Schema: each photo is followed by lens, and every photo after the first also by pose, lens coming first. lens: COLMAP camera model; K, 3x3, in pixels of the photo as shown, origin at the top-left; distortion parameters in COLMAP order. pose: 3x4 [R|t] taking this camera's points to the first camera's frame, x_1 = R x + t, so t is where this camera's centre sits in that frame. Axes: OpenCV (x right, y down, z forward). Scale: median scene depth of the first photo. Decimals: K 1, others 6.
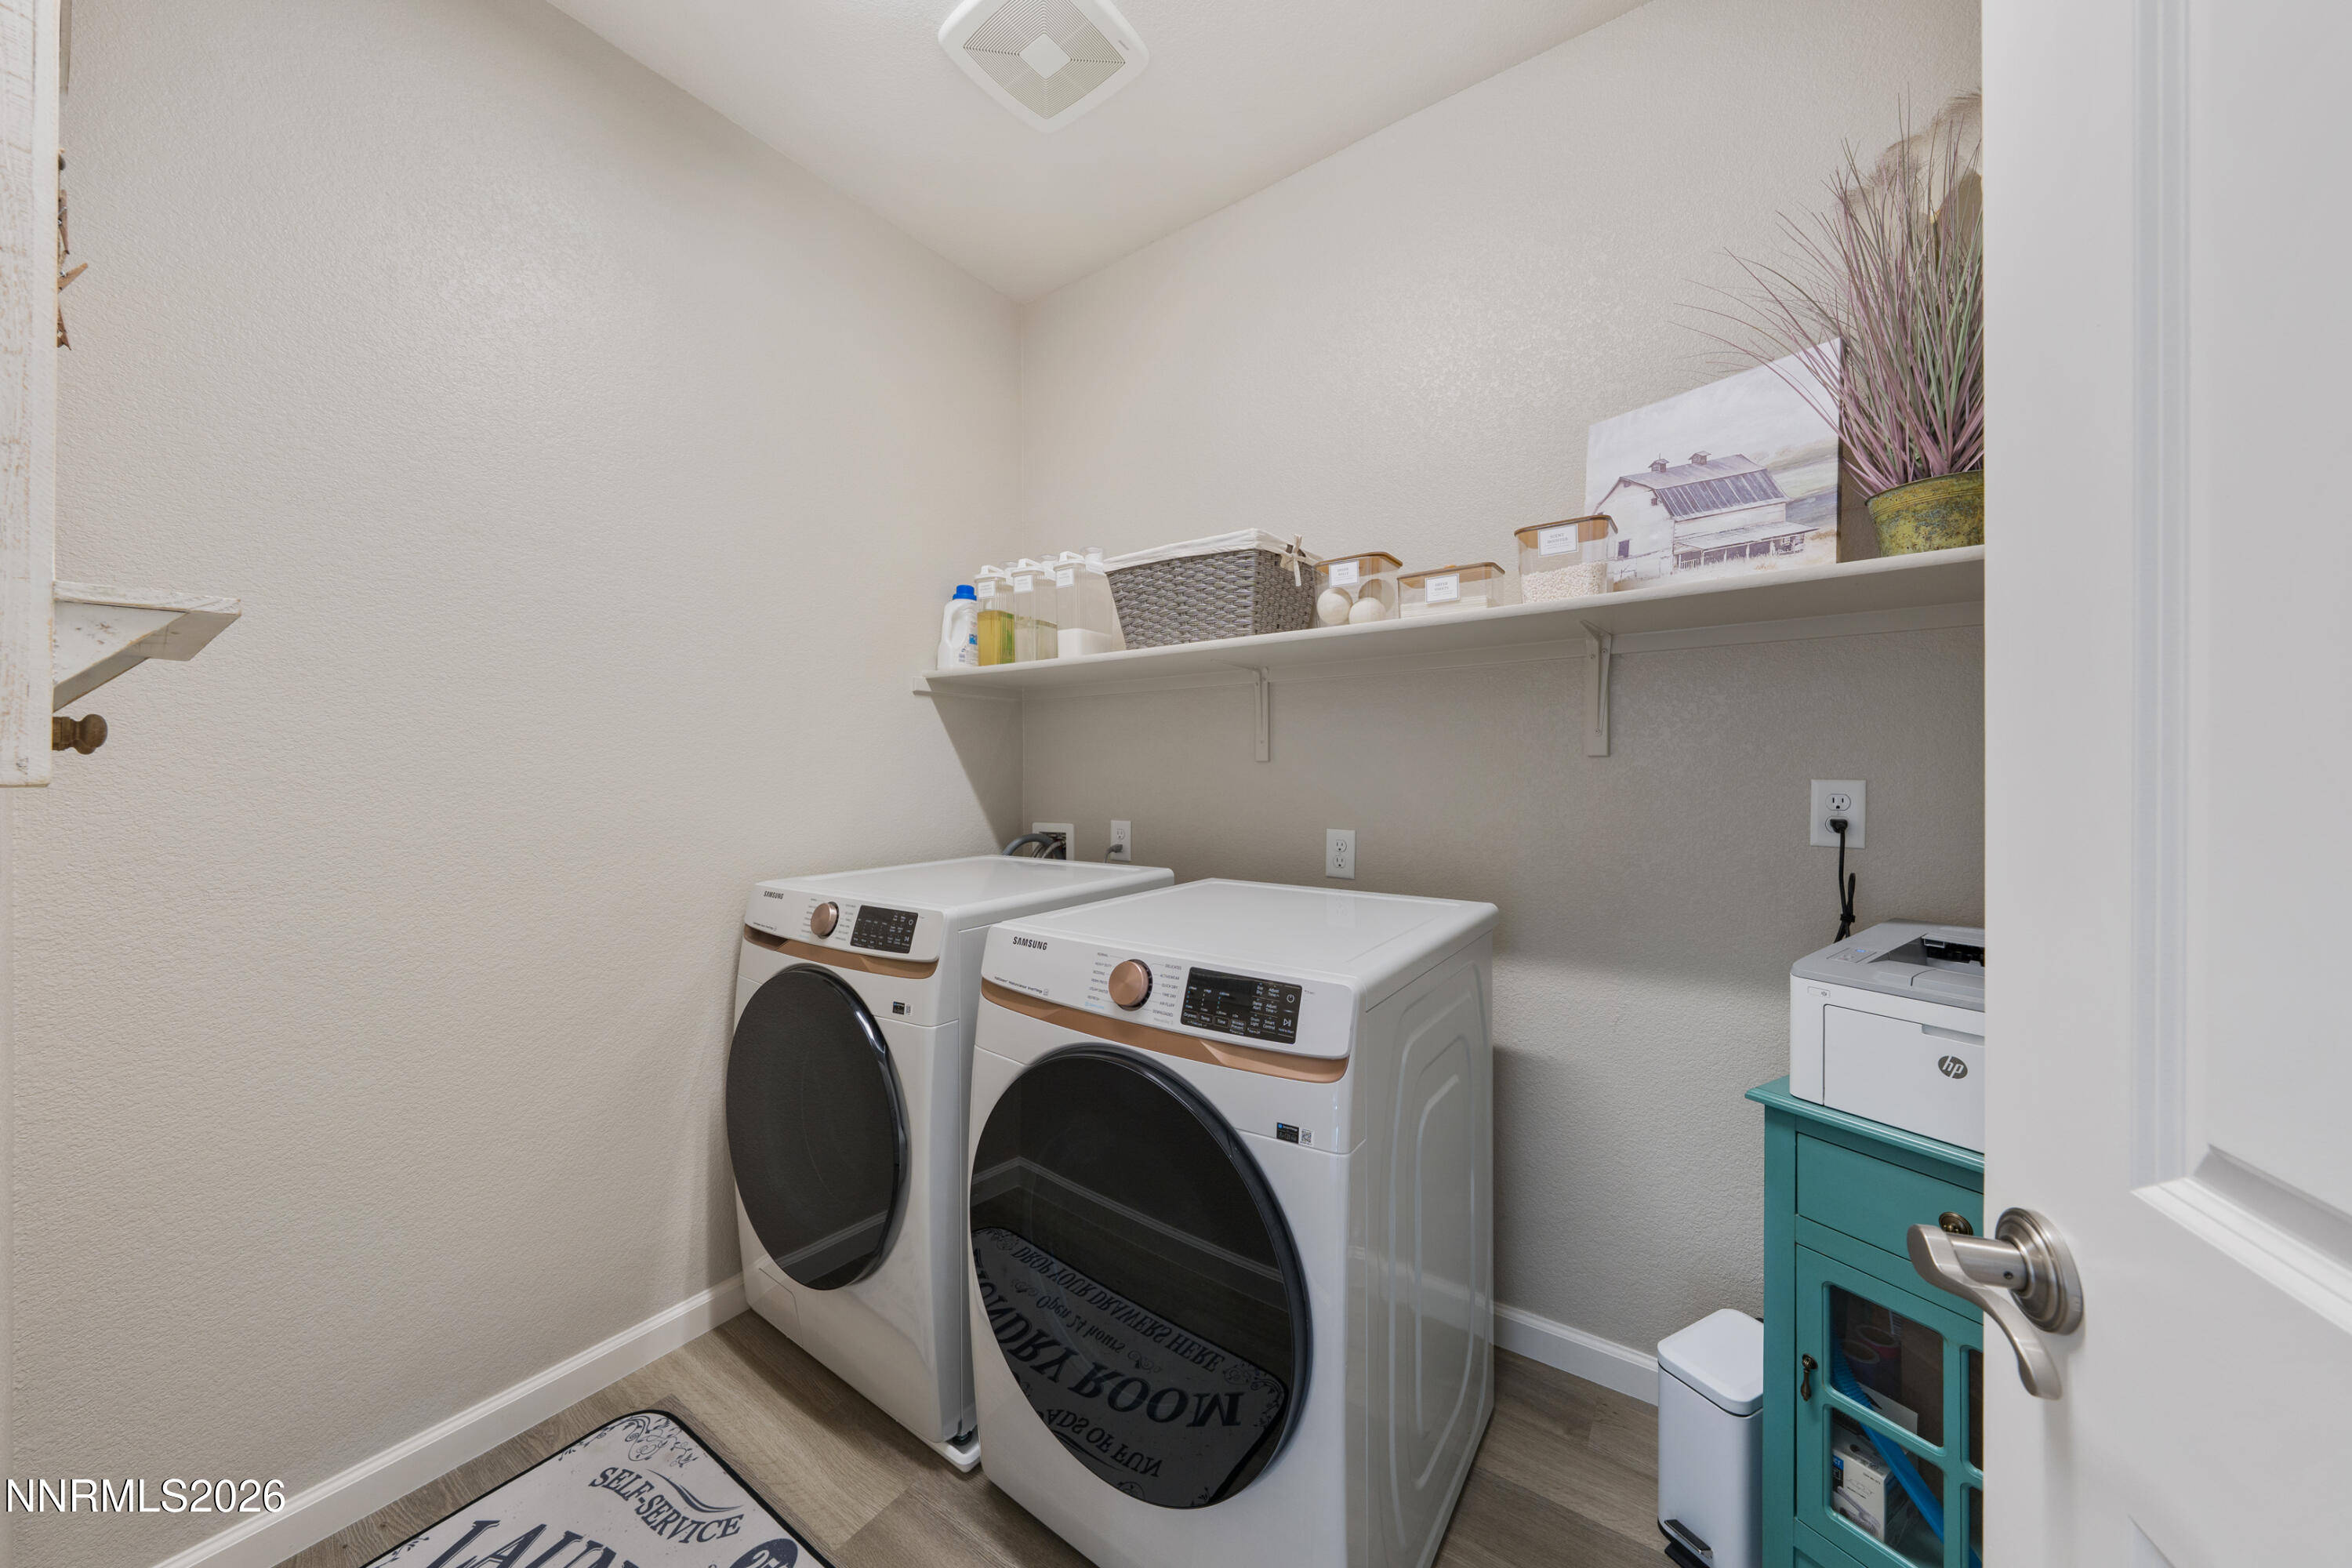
lens RADIAL K [[797.6, 0, 1173.3], [0, 797.6, 774.2], [0, 0, 1]] dist [0.000093, -0.000060]
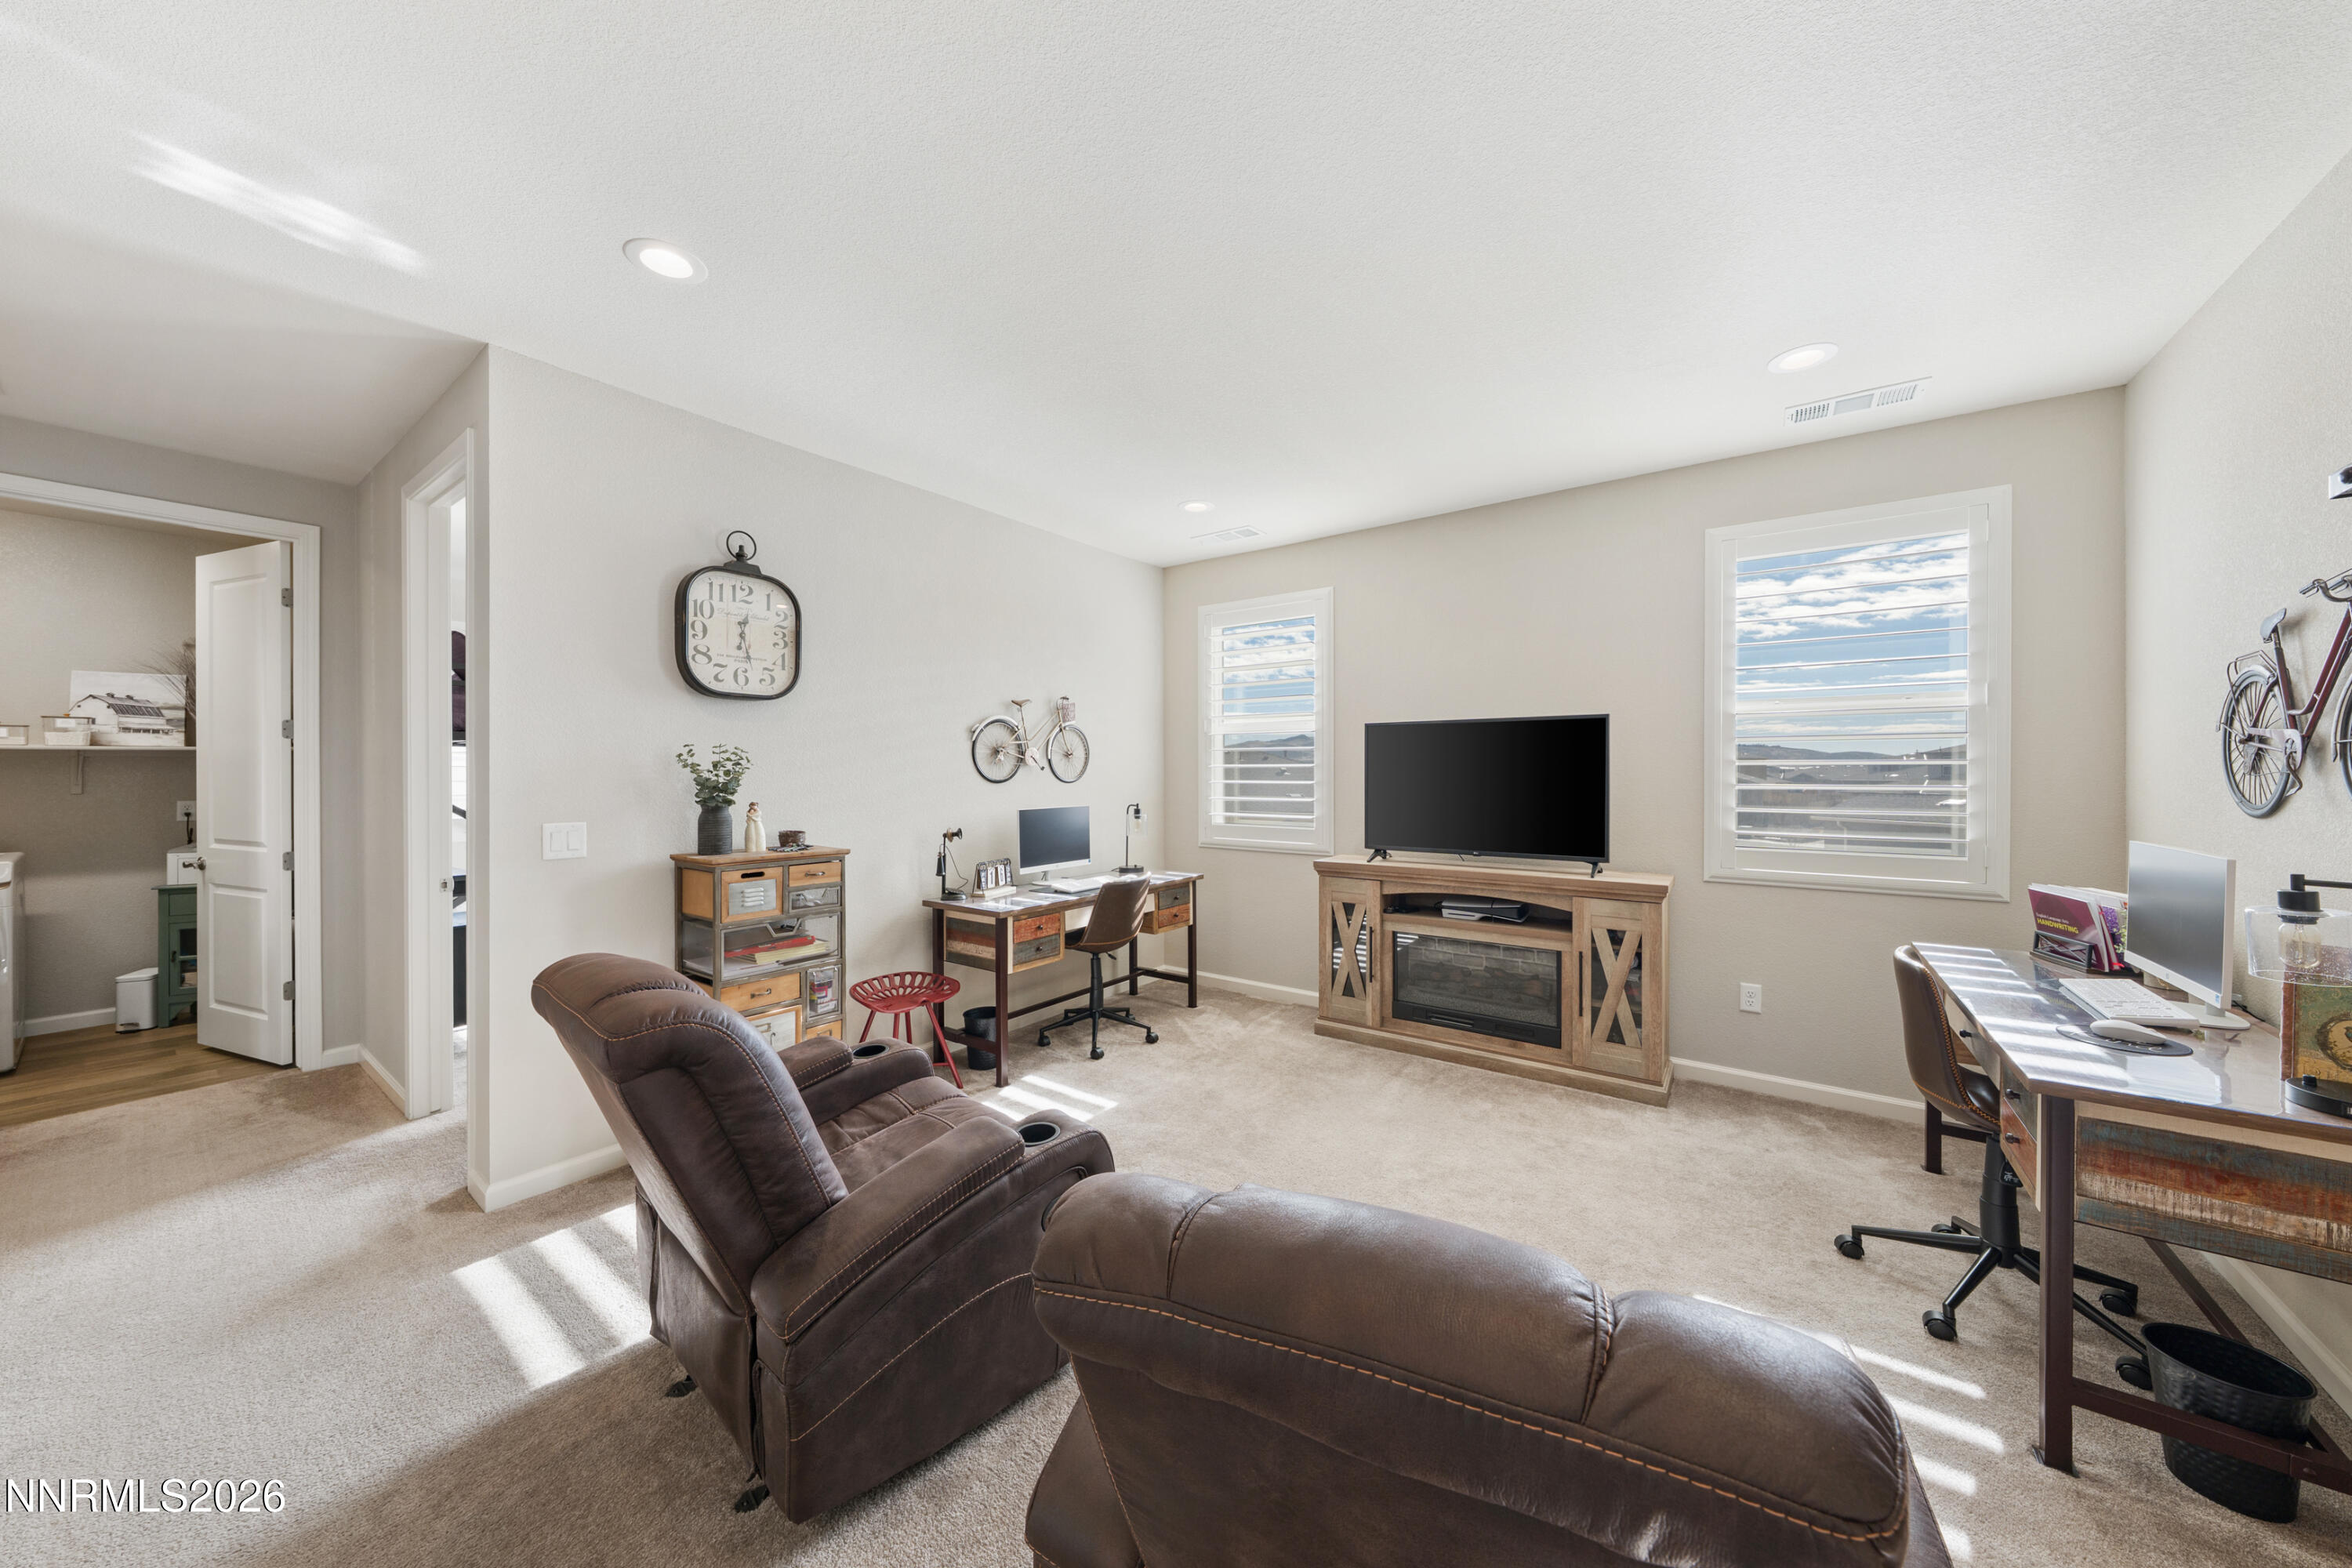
lens RADIAL K [[794.5, 0, 1175.3], [0, 794.5, 775.5], [0, 0, 1]] dist [-0.000821, -0.000048]
pose [[0.020848, -0.002804, 0.999779, -2.351629], [0.001566, 0.999995, 0.002772, -0.100679], [-0.999781, 0.001508, 0.020852, -3.140794]]
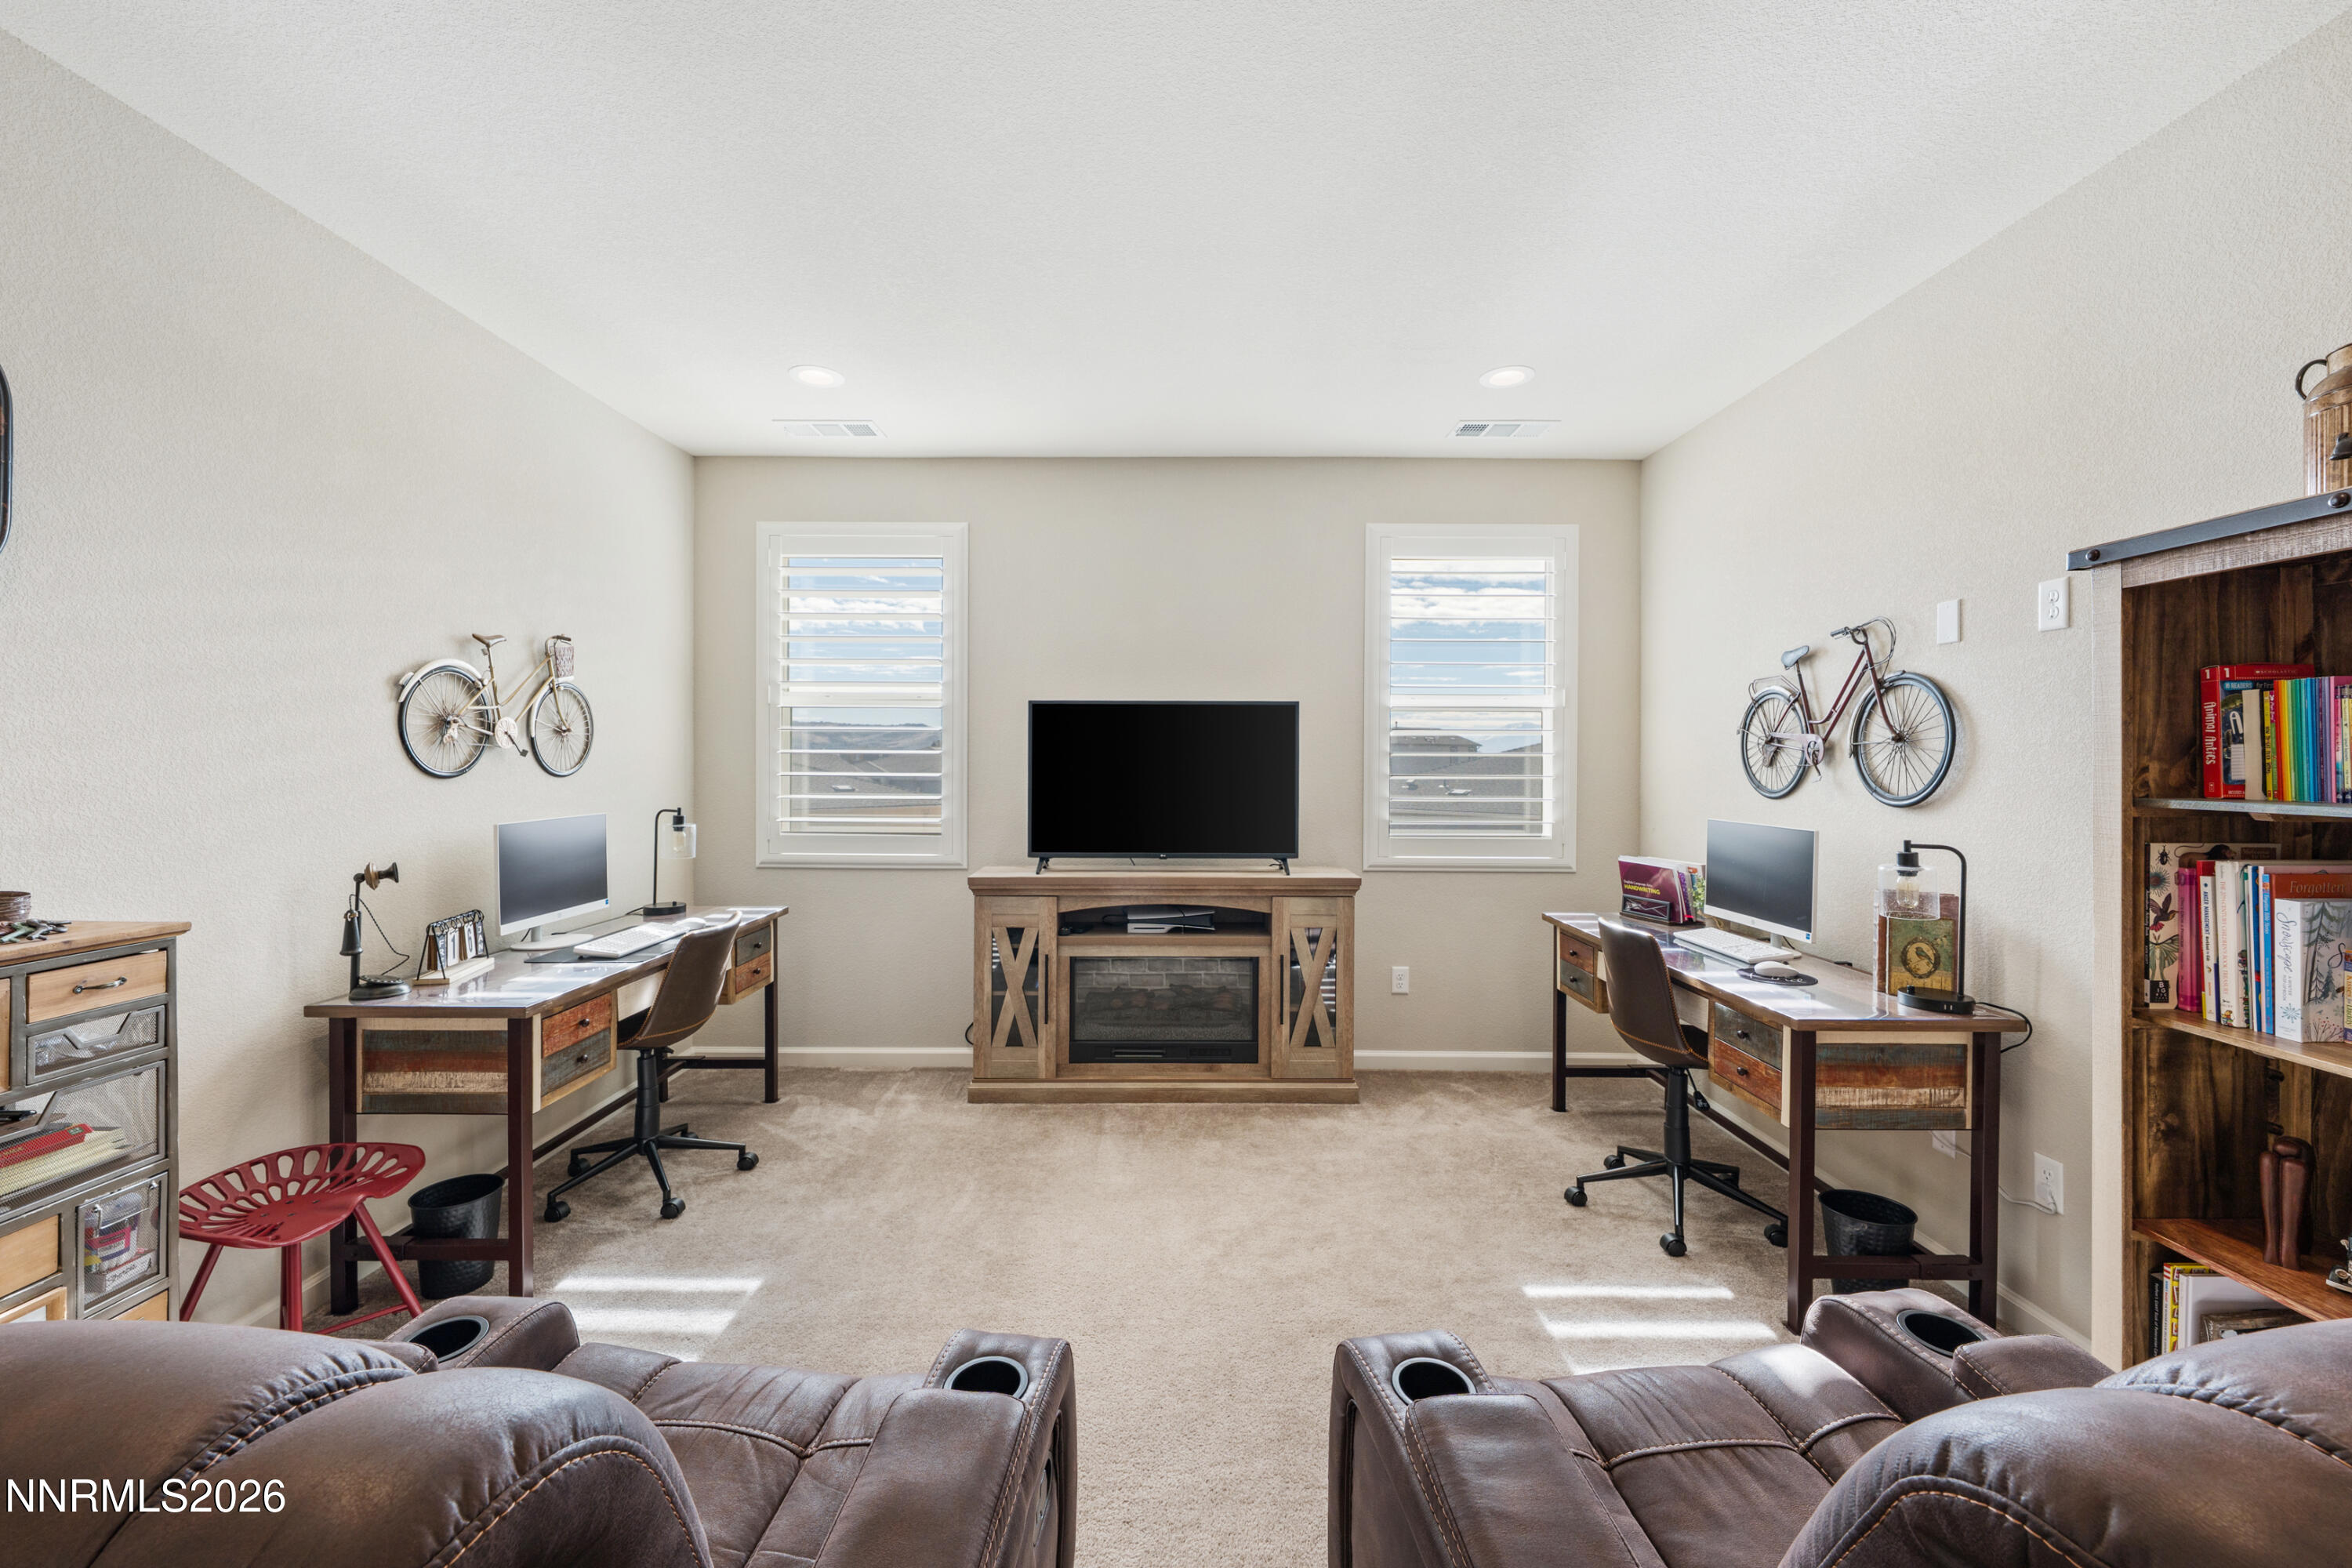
lens RADIAL K [[935.7, 0, 1169.6], [0, 935.7, 764.9], [0, 0, 1]] dist [0.000481, -0.002656]
pose [[-0.574367, -0.004241, 0.818587, -1.893723], [-0.002326, 0.999991, 0.003550, -0.104576], [-0.818594, 0.000135, -0.574372, -2.531534]]
